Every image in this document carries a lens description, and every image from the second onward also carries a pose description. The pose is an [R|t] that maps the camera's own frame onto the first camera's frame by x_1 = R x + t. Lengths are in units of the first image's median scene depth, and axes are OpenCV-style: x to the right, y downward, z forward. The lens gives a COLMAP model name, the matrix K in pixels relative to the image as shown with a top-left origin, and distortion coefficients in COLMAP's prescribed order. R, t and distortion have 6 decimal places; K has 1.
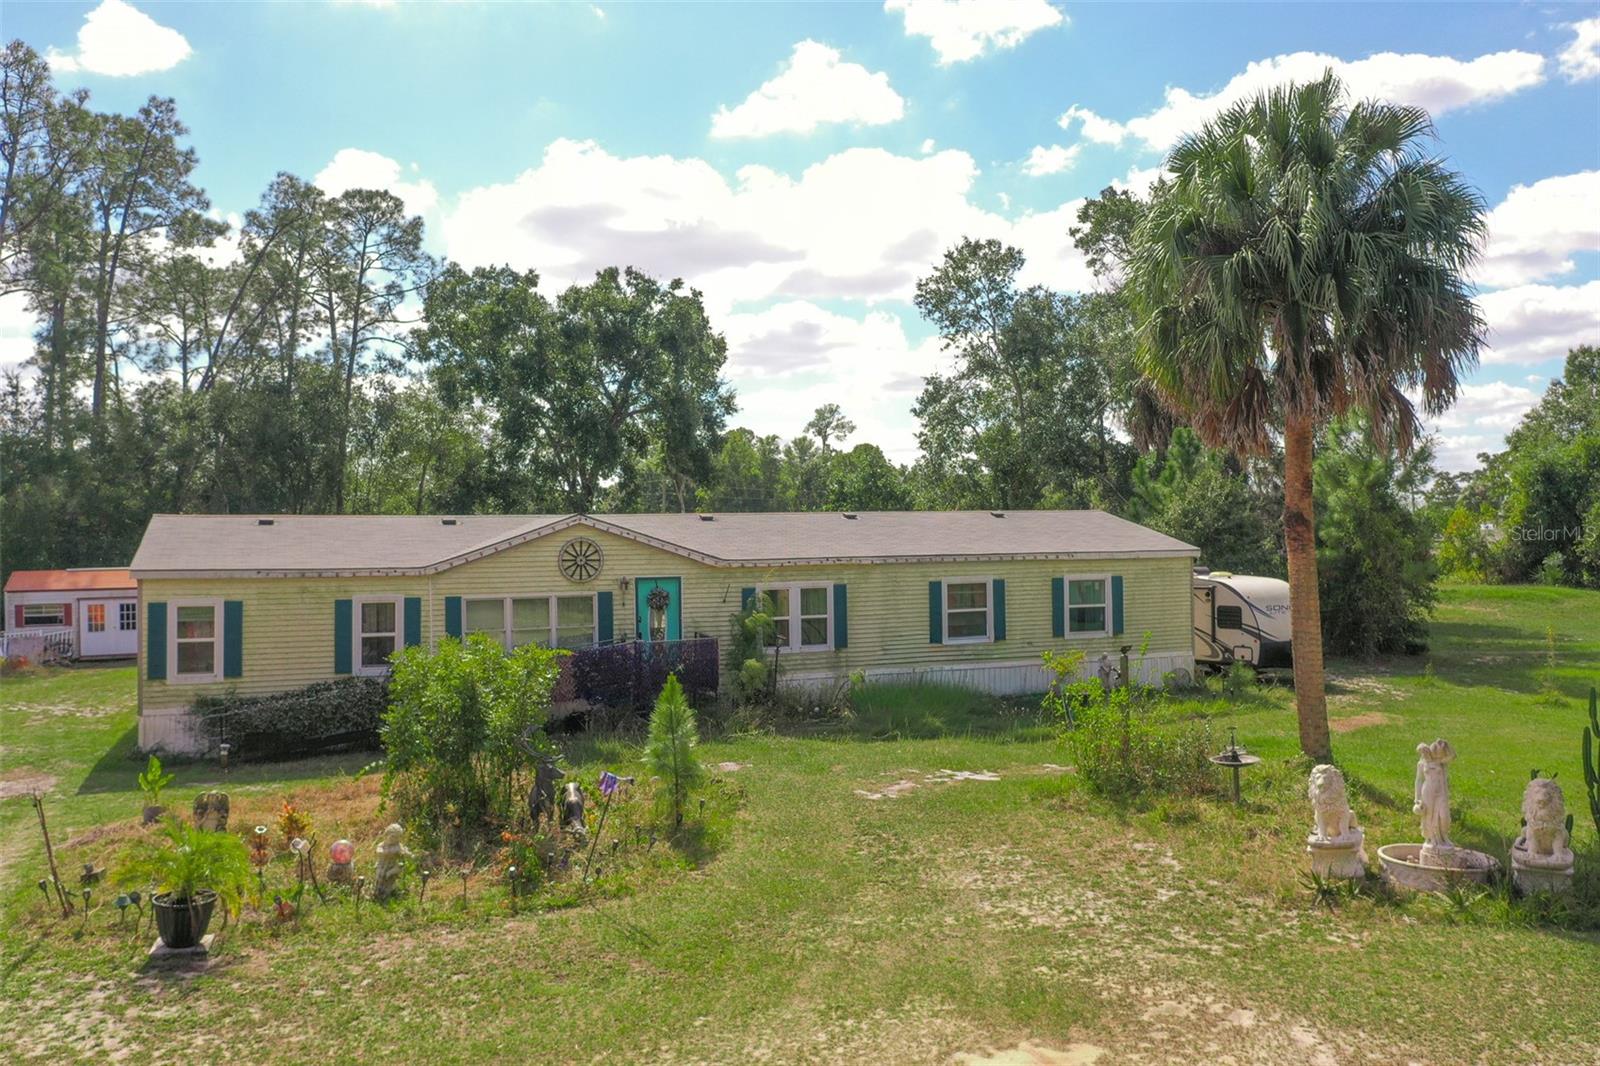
lens RADIAL K [[1301.4, 0, 805.3], [0, 1301.4, 537.3], [0, 0, 1]] dist [0.004946, 0.003864]
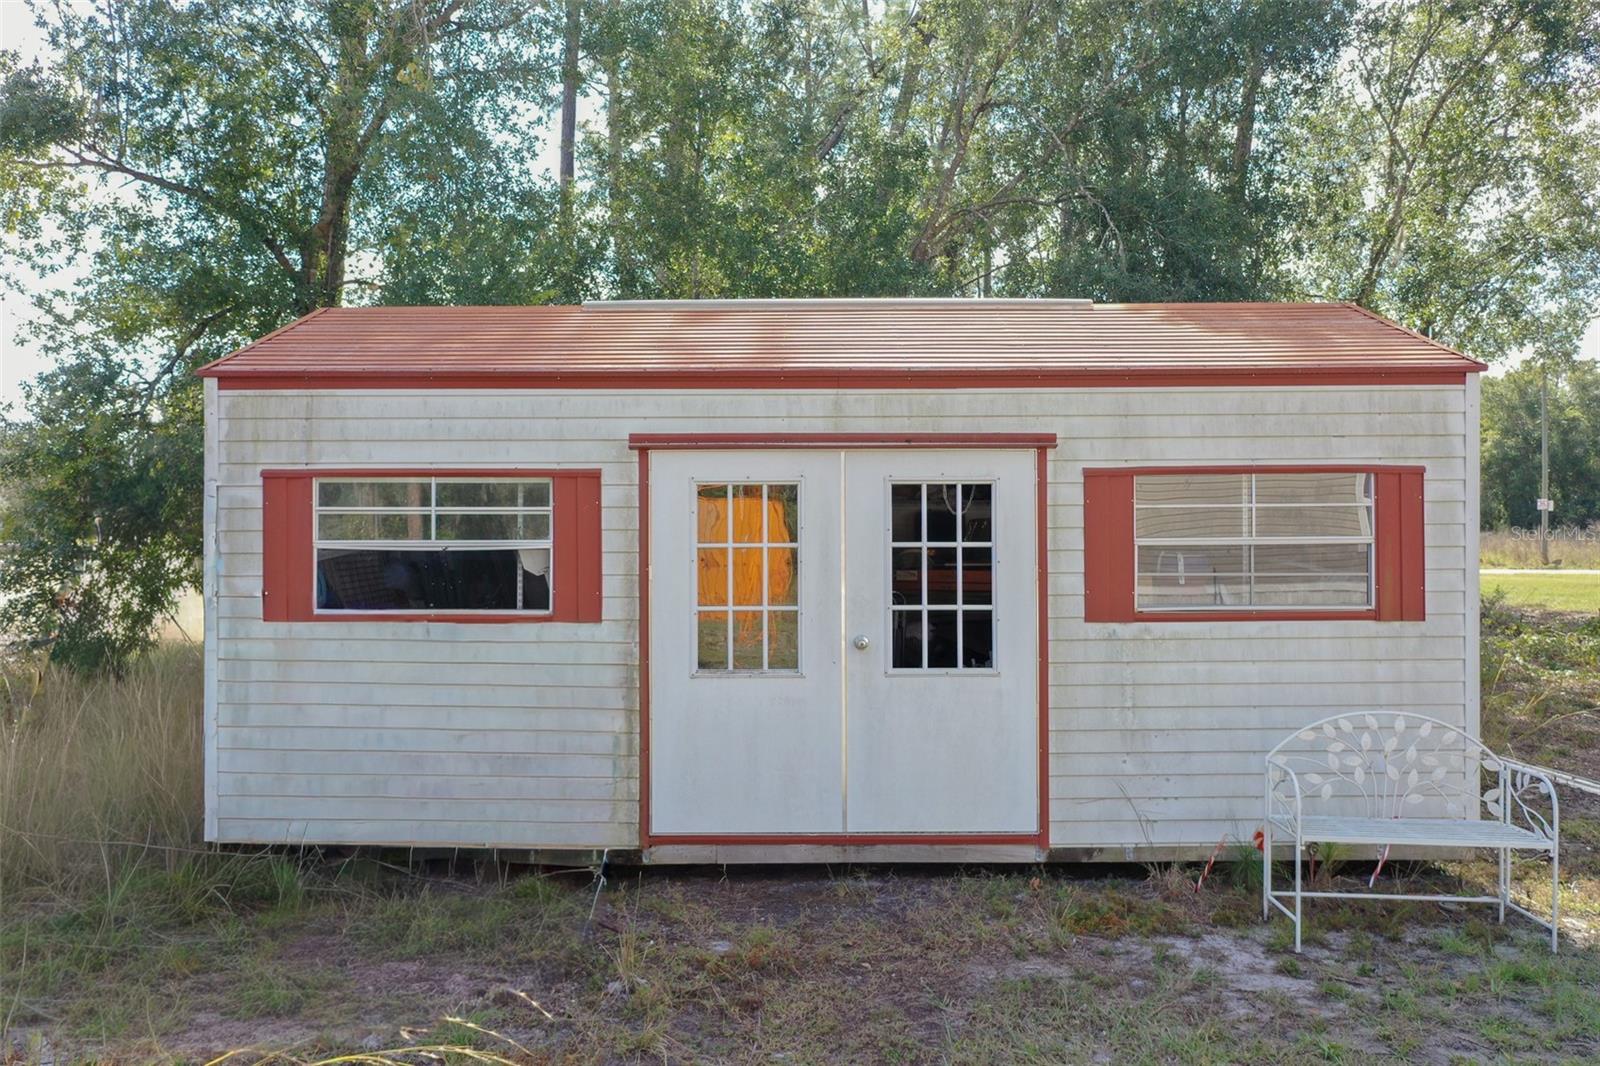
lens RADIAL K [[1301.4, 0, 804.4], [0, 1301.4, 532.7], [0, 0, 1]] dist [0.004946, 0.003864]
pose [[0.909771, 0.007312, -0.415046, -0.693681], [-0.008498, 0.999963, -0.001011, 0.082813], [0.415023, 0.004447, 0.909800, 1.263664]]
